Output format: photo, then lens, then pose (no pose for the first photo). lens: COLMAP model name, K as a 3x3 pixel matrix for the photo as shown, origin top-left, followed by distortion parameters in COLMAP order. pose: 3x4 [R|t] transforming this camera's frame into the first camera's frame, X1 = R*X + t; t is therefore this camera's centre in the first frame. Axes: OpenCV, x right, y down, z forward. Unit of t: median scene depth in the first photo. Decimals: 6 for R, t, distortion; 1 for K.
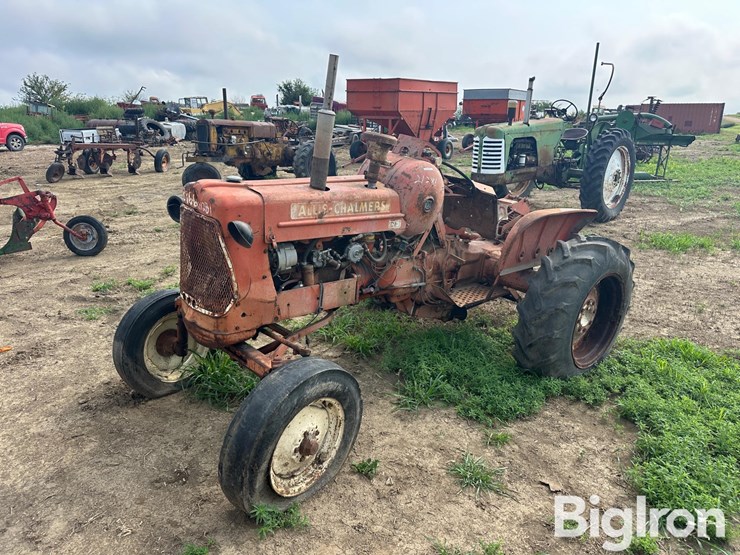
lens RADIAL K [[528.3, 0, 372.3], [0, 528.3, 264.3], [0, 0, 1]] dist [0.045536, -0.060424]
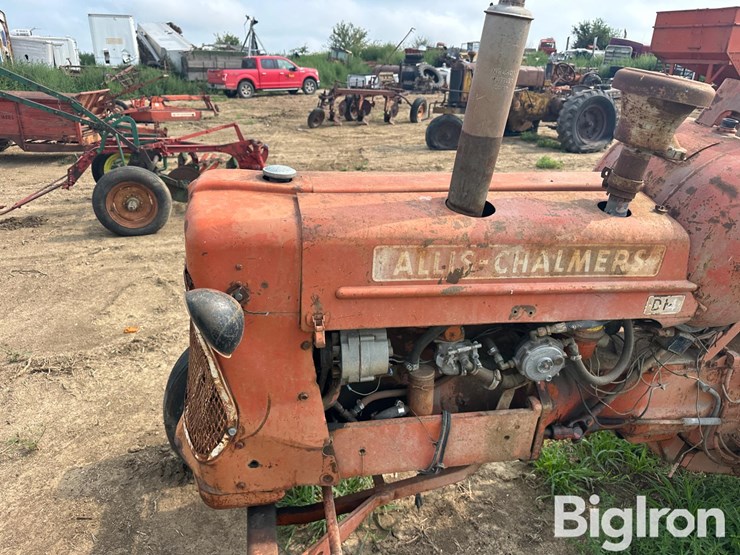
lens RADIAL K [[528.3, 0, 371.5], [0, 528.3, 267.9], [0, 0, 1]] dist [0.045536, -0.060424]
pose [[0.874727, 0.177923, -0.450772, 0.010173], [-0.134257, 0.982728, 0.127363, -0.050125], [0.465647, -0.050889, 0.883506, 0.213830]]
